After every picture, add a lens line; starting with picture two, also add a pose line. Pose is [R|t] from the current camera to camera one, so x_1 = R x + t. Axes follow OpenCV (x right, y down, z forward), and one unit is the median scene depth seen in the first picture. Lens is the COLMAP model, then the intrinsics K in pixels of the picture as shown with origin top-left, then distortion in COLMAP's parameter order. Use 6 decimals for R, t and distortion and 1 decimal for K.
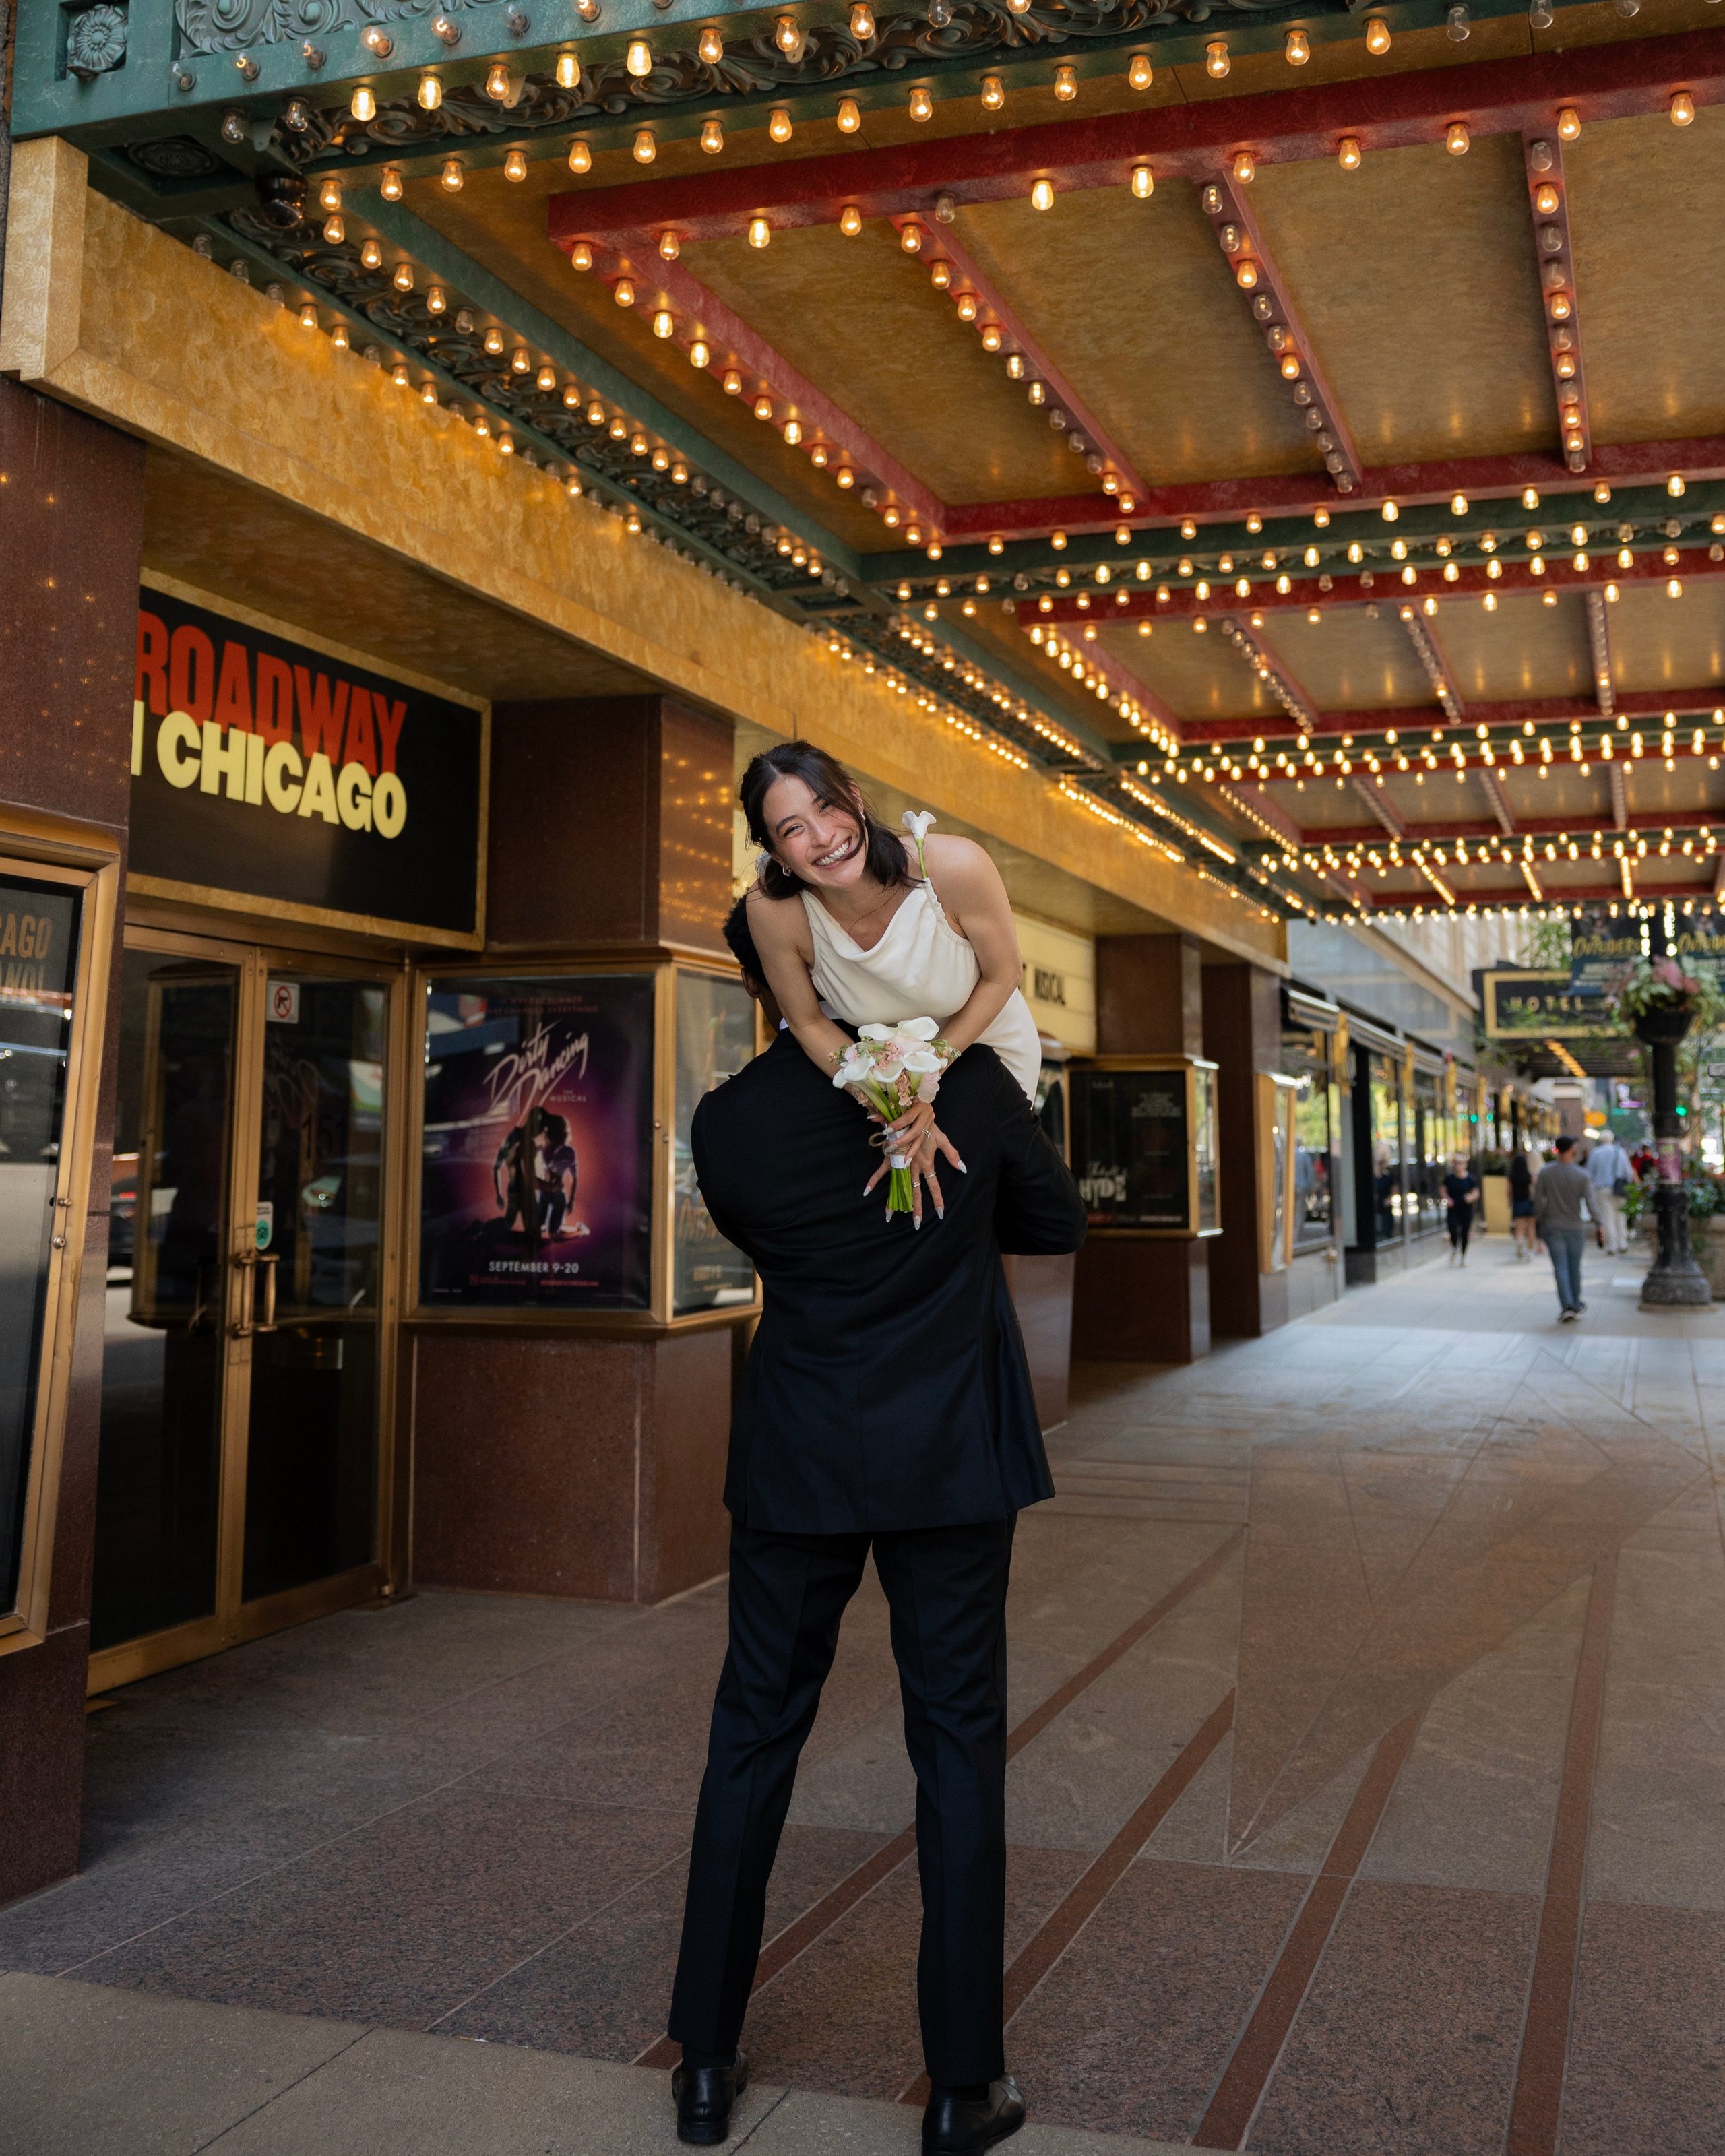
lens RADIAL K [[2284.6, 0, 923.4], [0, 2284.6, 794.5], [0, 0, 1]] dist [0.009512, 0.000000]
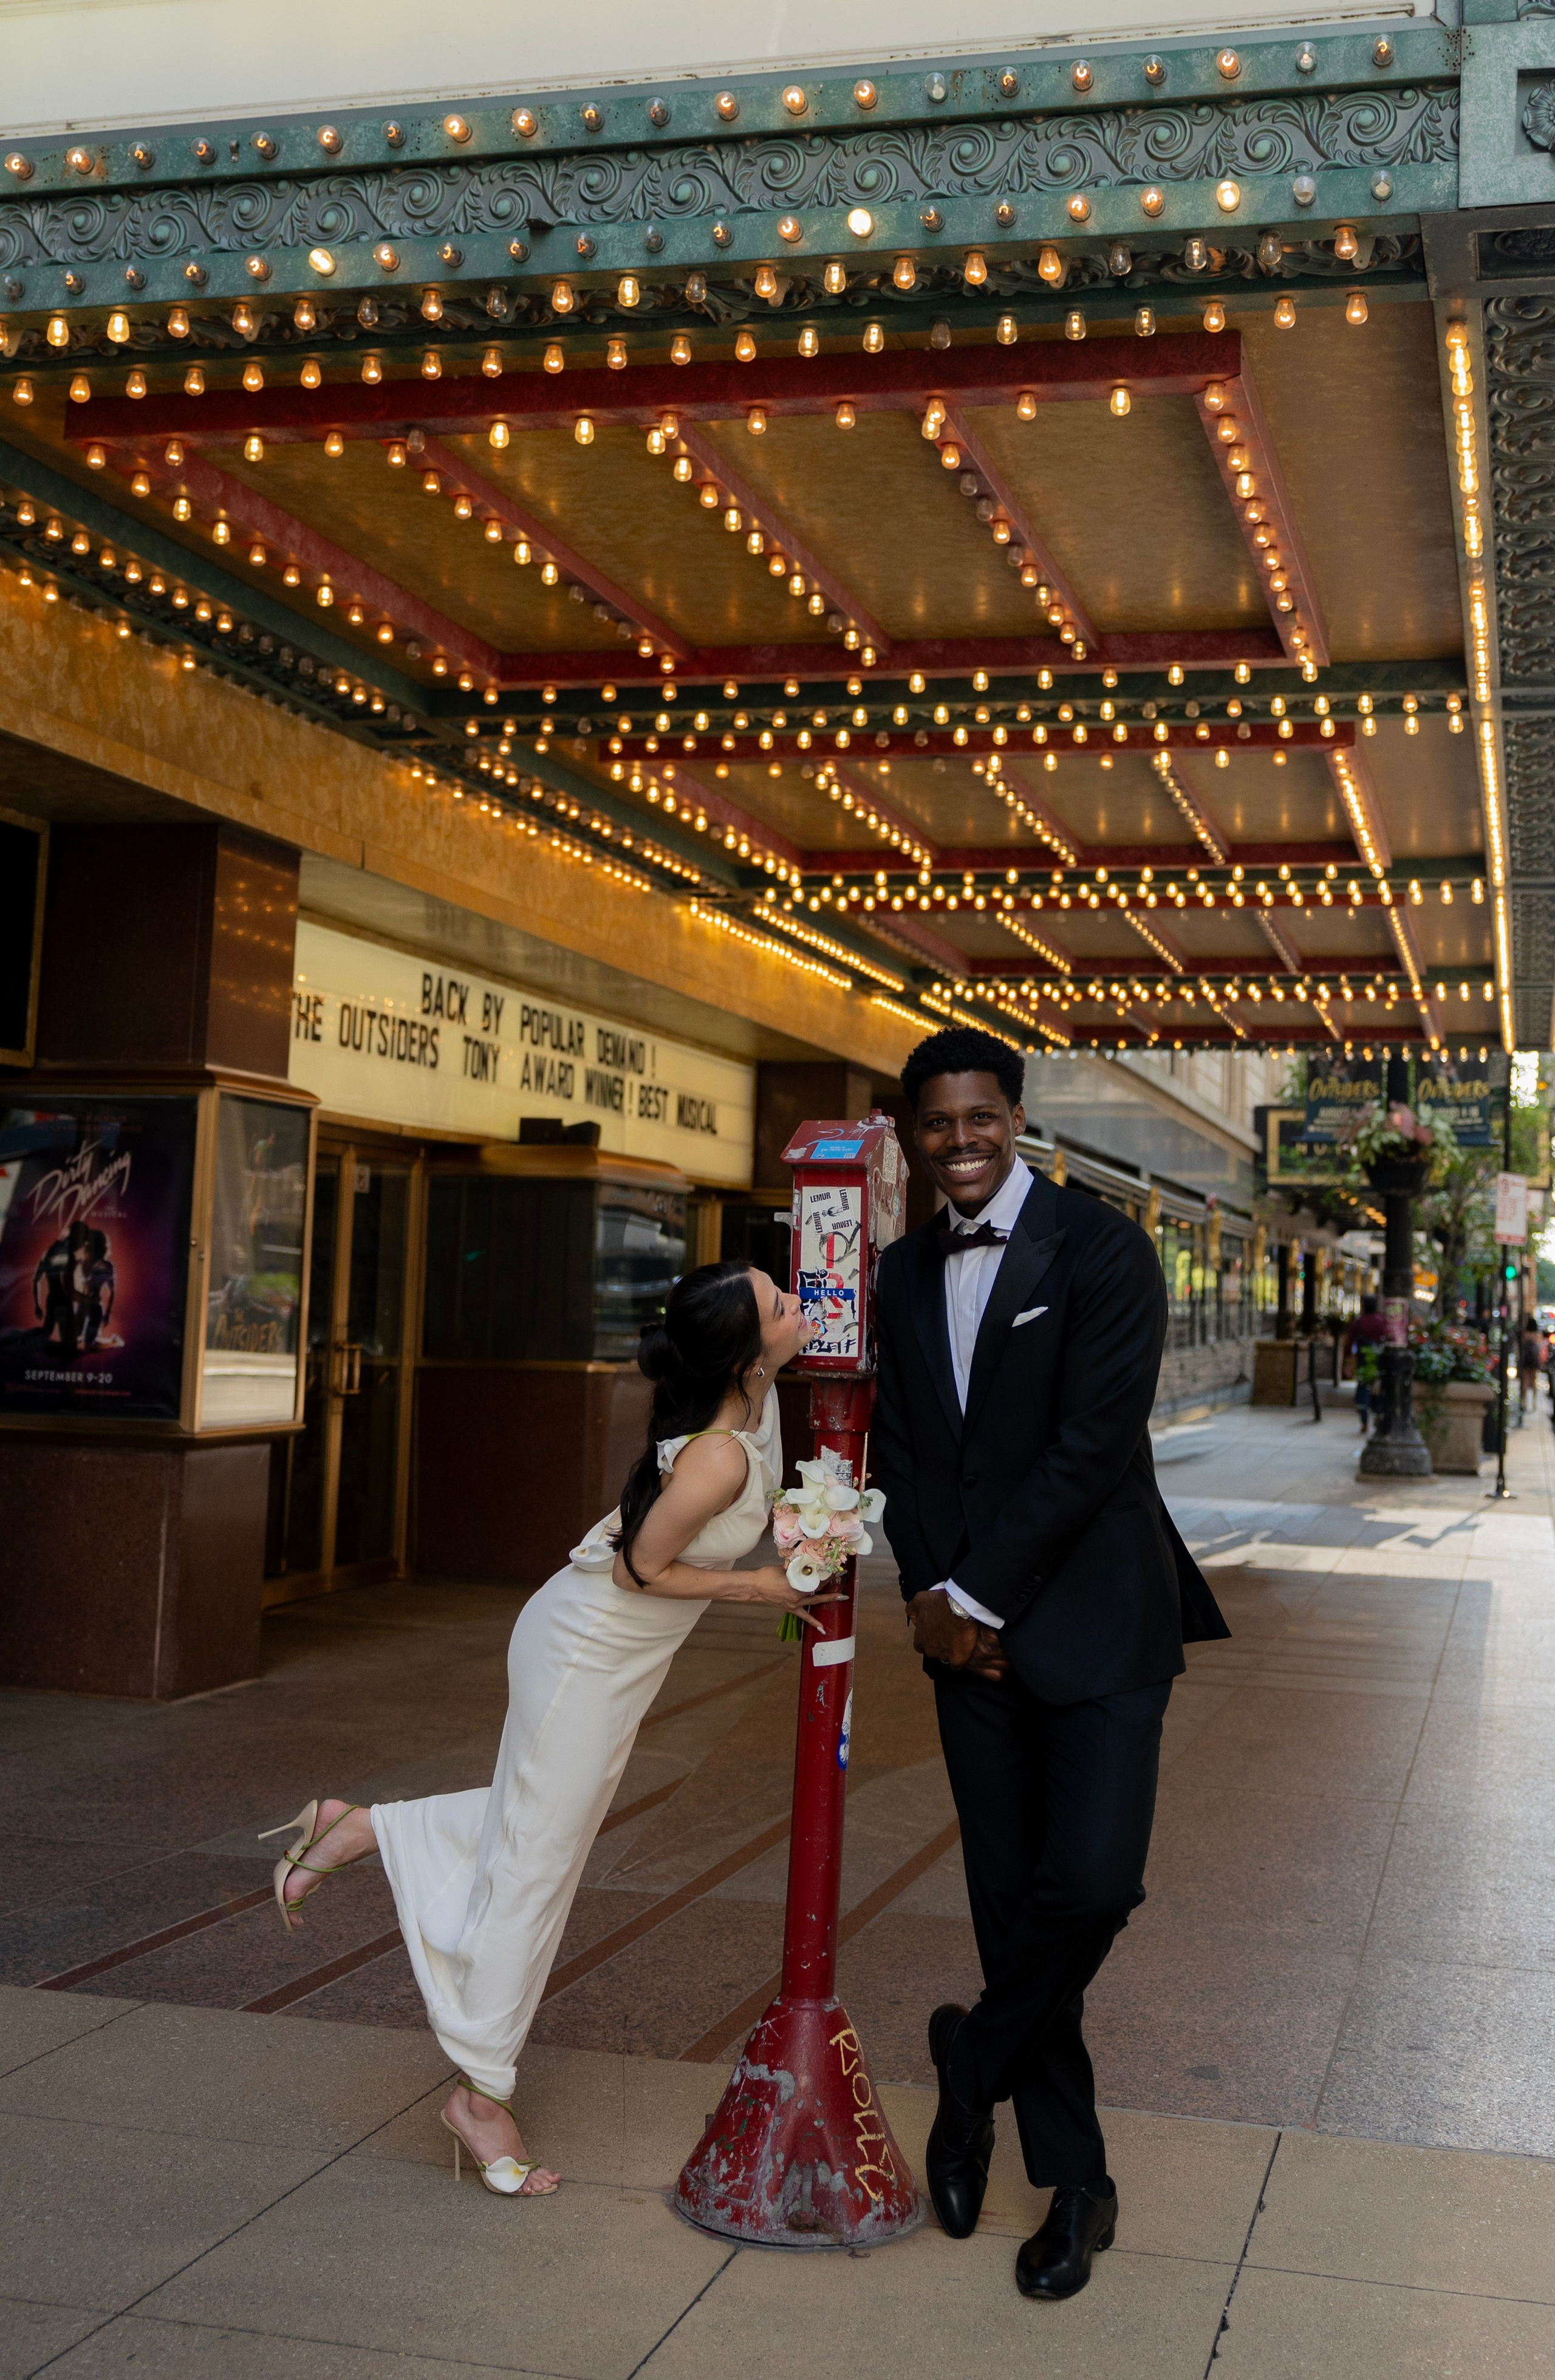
lens RADIAL K [[2681.8, 0, 859.1], [0, 2681.8, 949.2], [0, 0, 1]] dist [0.009544, 0.000000]
pose [[0.997127, 0.039252, 0.064786, 0.102648], [-0.040942, 0.998849, 0.024969, -0.031604], [-0.063731, -0.027550, 0.997587, -0.233216]]
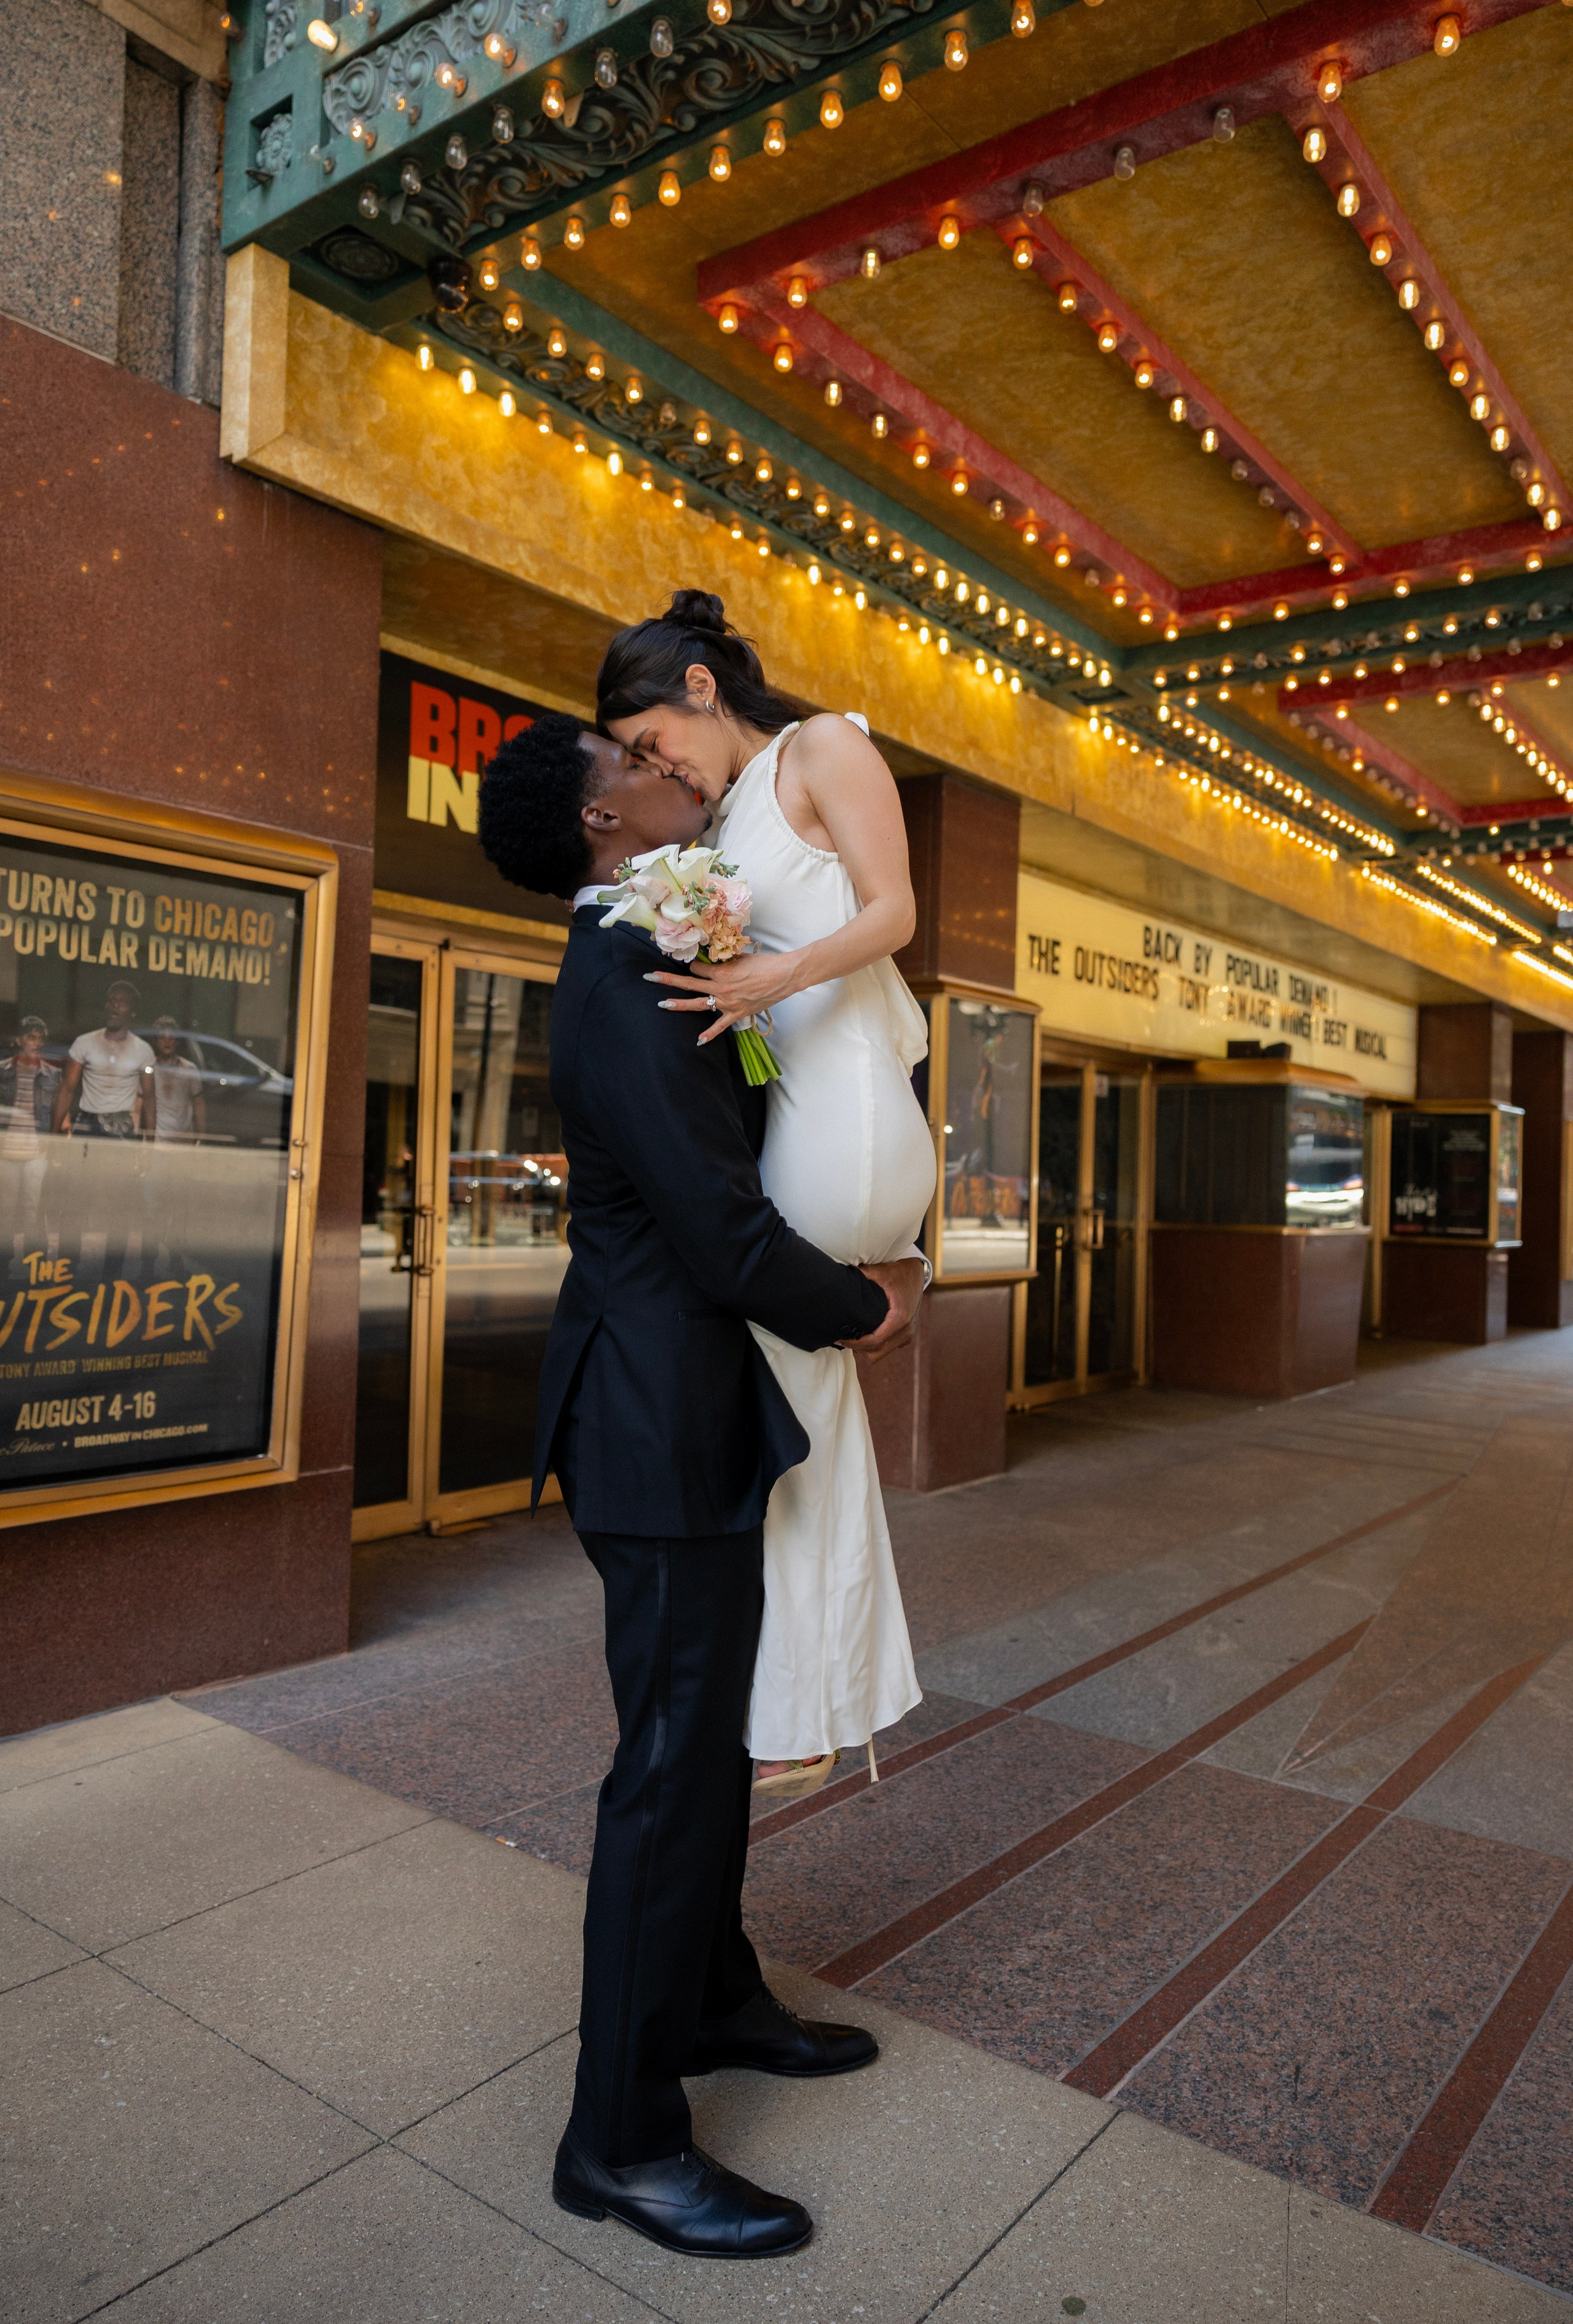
lens RADIAL K [[1584.8, 0, 800.2], [0, 1584.8, 1148.3], [0, 0, 1]] dist [0.000533, 0.006819]
pose [[0.943655, 0.025986, -0.329909, 0.104488], [0.018955, 0.991031, 0.132280, 0.043802], [0.330387, -0.131081, 0.934699, 0.171334]]
